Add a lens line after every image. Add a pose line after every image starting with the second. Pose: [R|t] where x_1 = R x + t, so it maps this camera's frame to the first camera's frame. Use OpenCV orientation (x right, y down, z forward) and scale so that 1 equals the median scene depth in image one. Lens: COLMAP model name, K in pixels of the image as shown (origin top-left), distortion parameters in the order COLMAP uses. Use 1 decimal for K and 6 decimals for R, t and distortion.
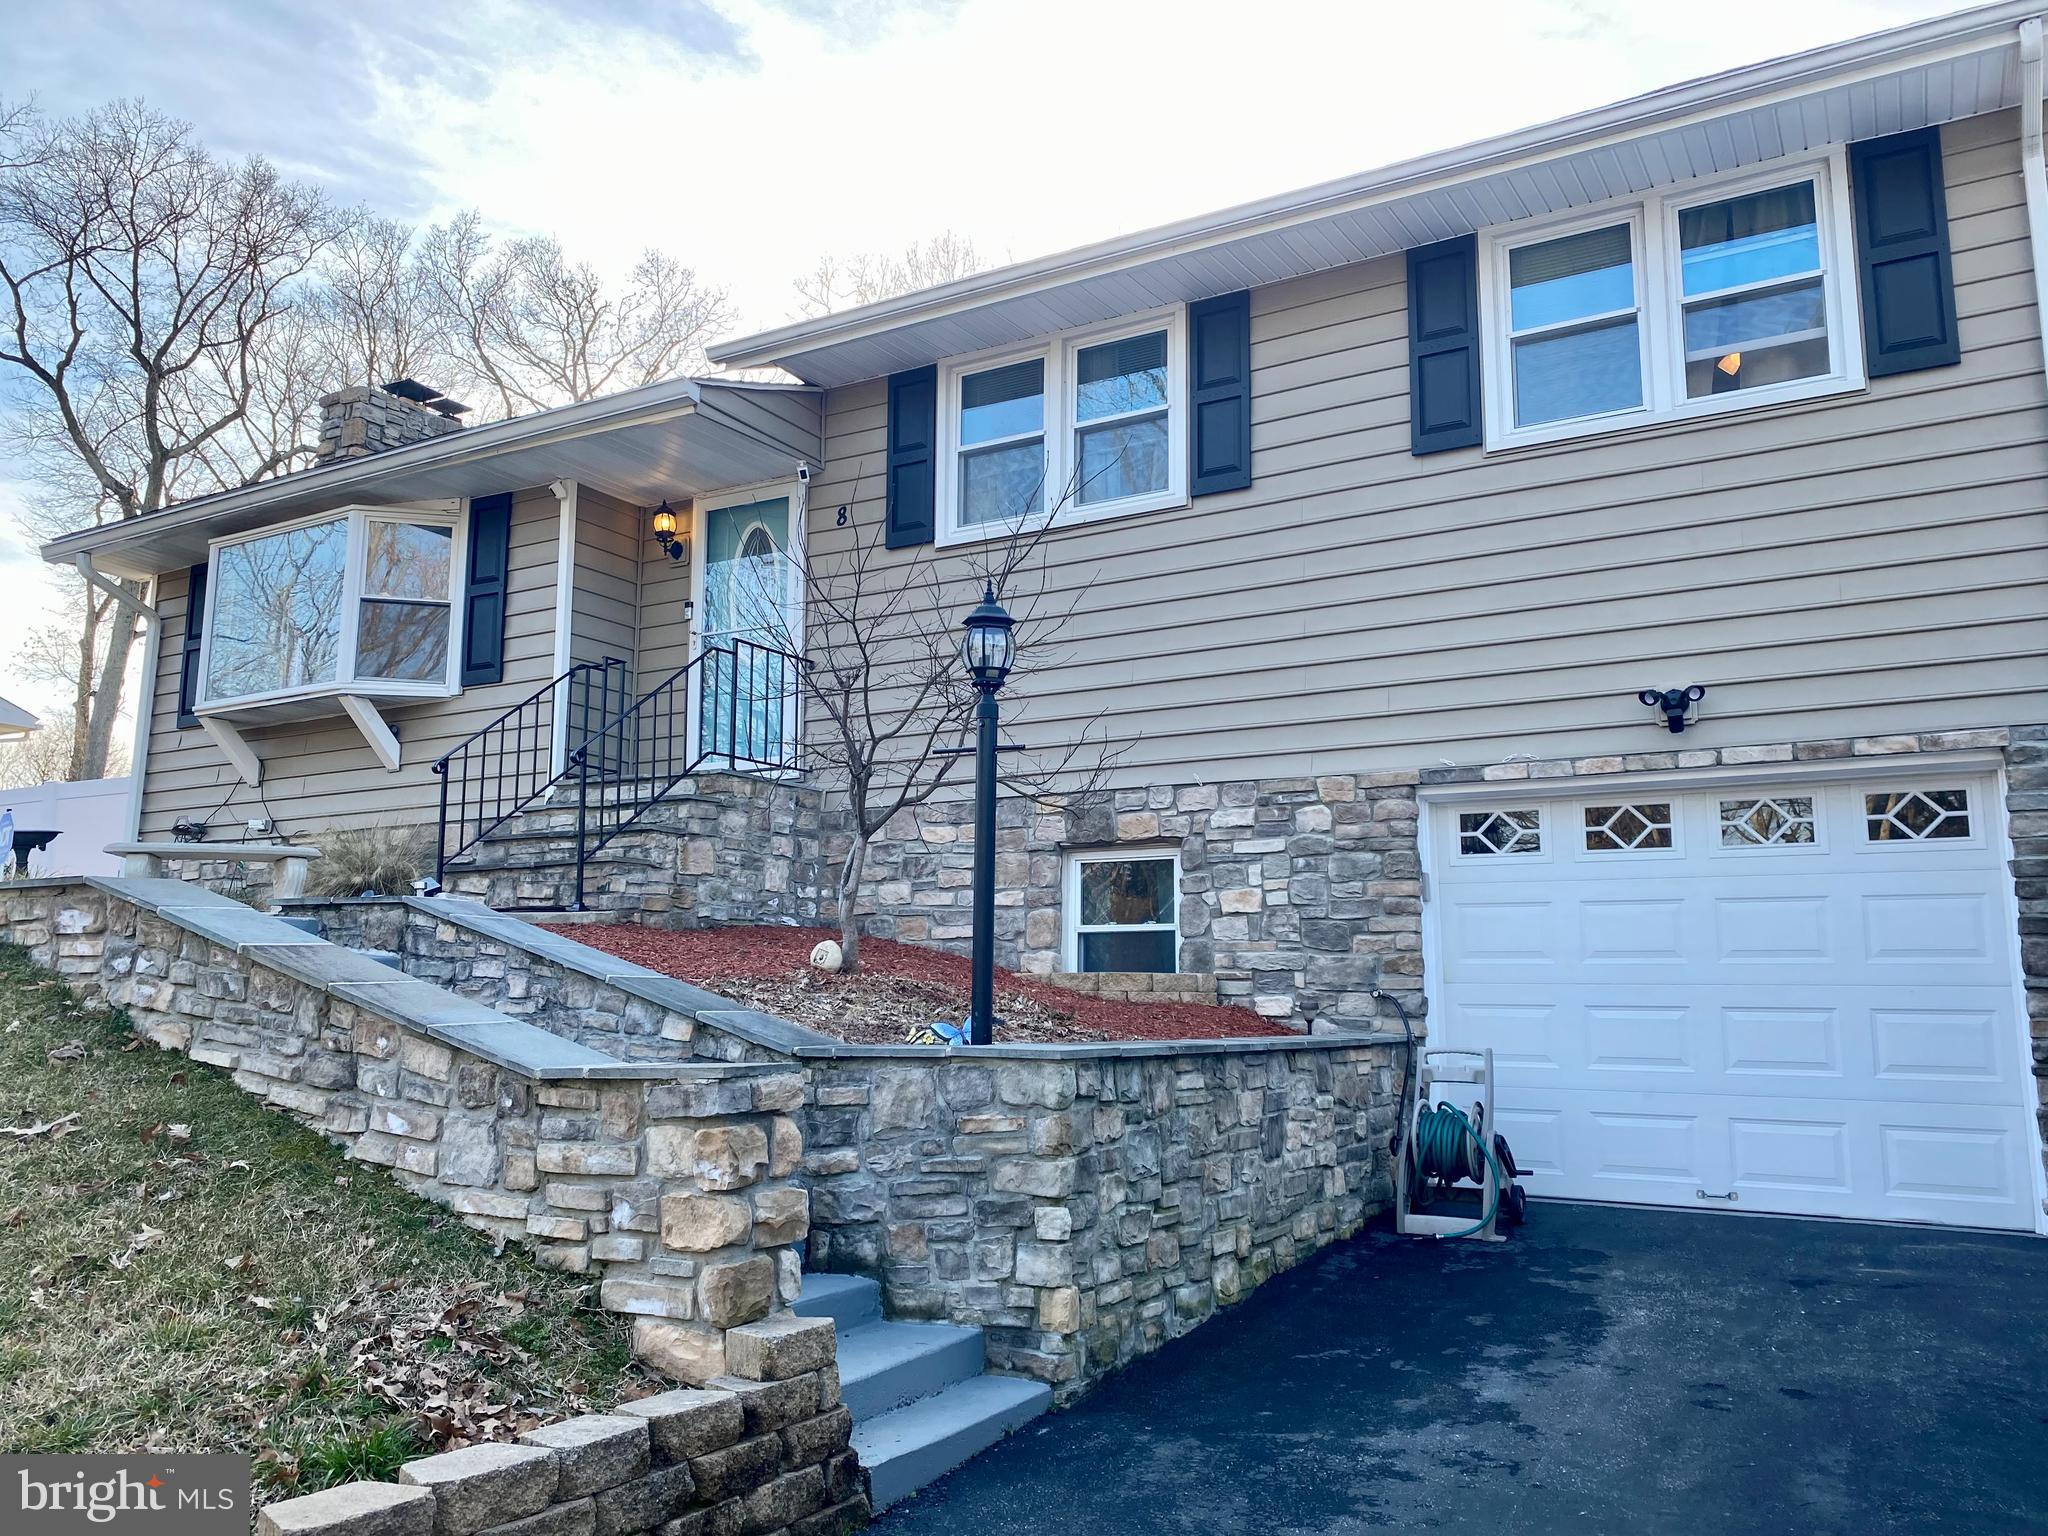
lens RADIAL K [[1556.3, 0, 1024.5], [0, 1556.3, 767.6], [0, 0, 1]] dist [0.035248, -0.053345]
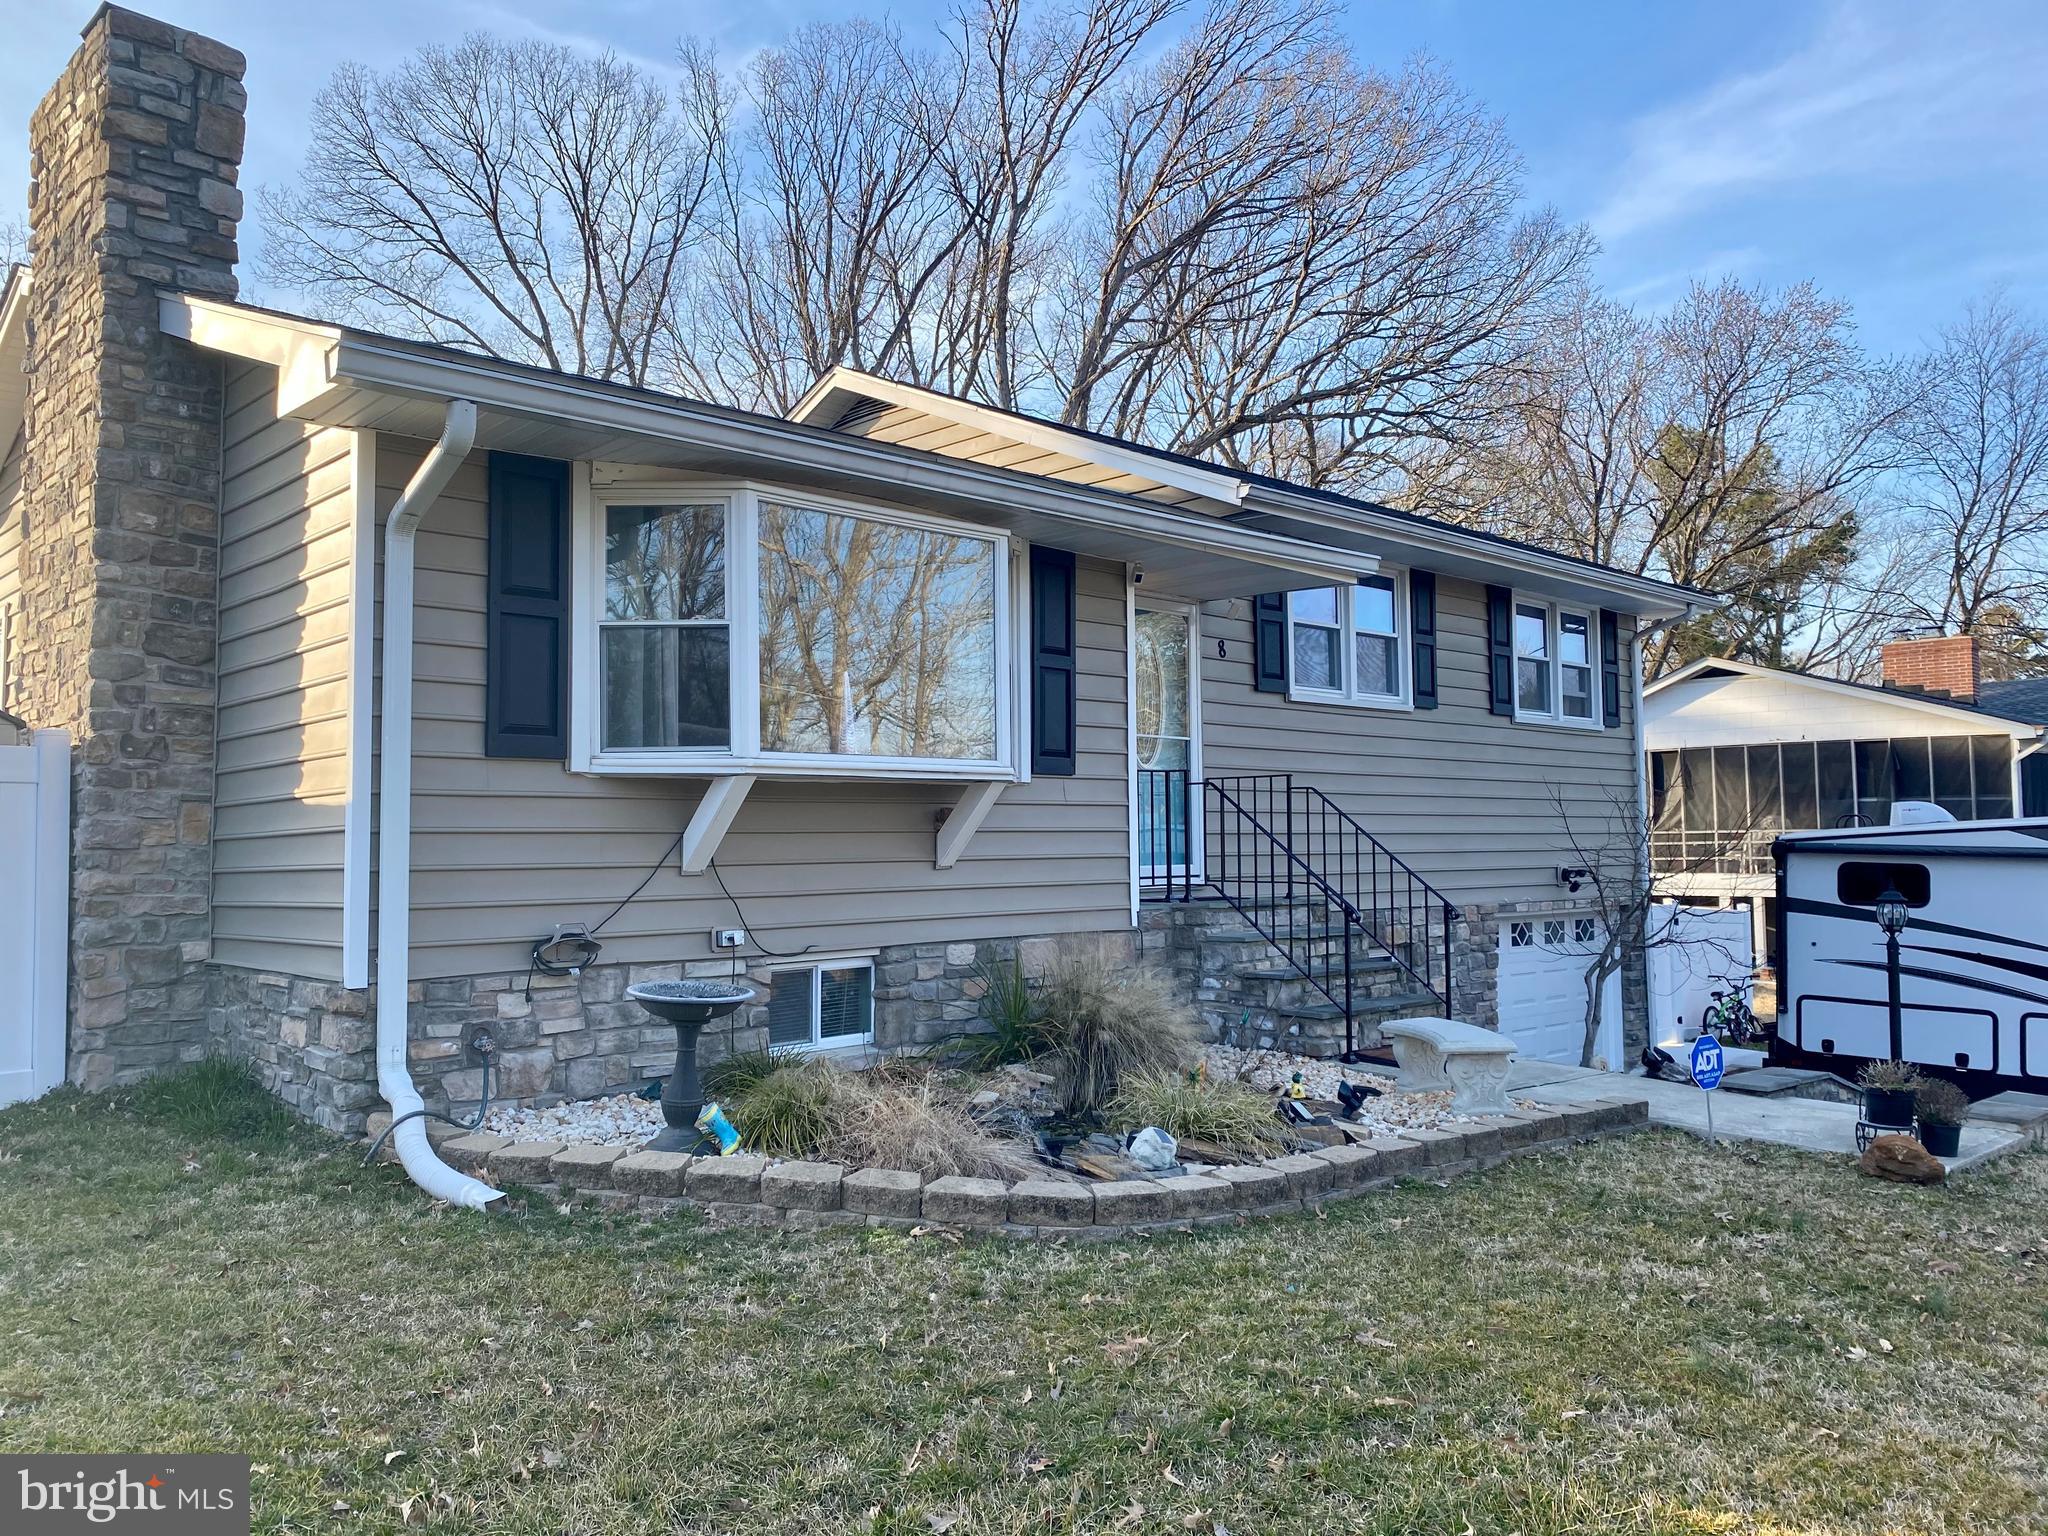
lens RADIAL K [[1556.3, 0, 1025.2], [0, 1556.3, 767.9], [0, 0, 1]] dist [0.035248, -0.053345]
pose [[0.267712, 0.034262, 0.962890, -1.443353], [-0.134734, 0.990879, 0.002203, -0.069031], [-0.954032, -0.130324, 0.269886, 0.955472]]
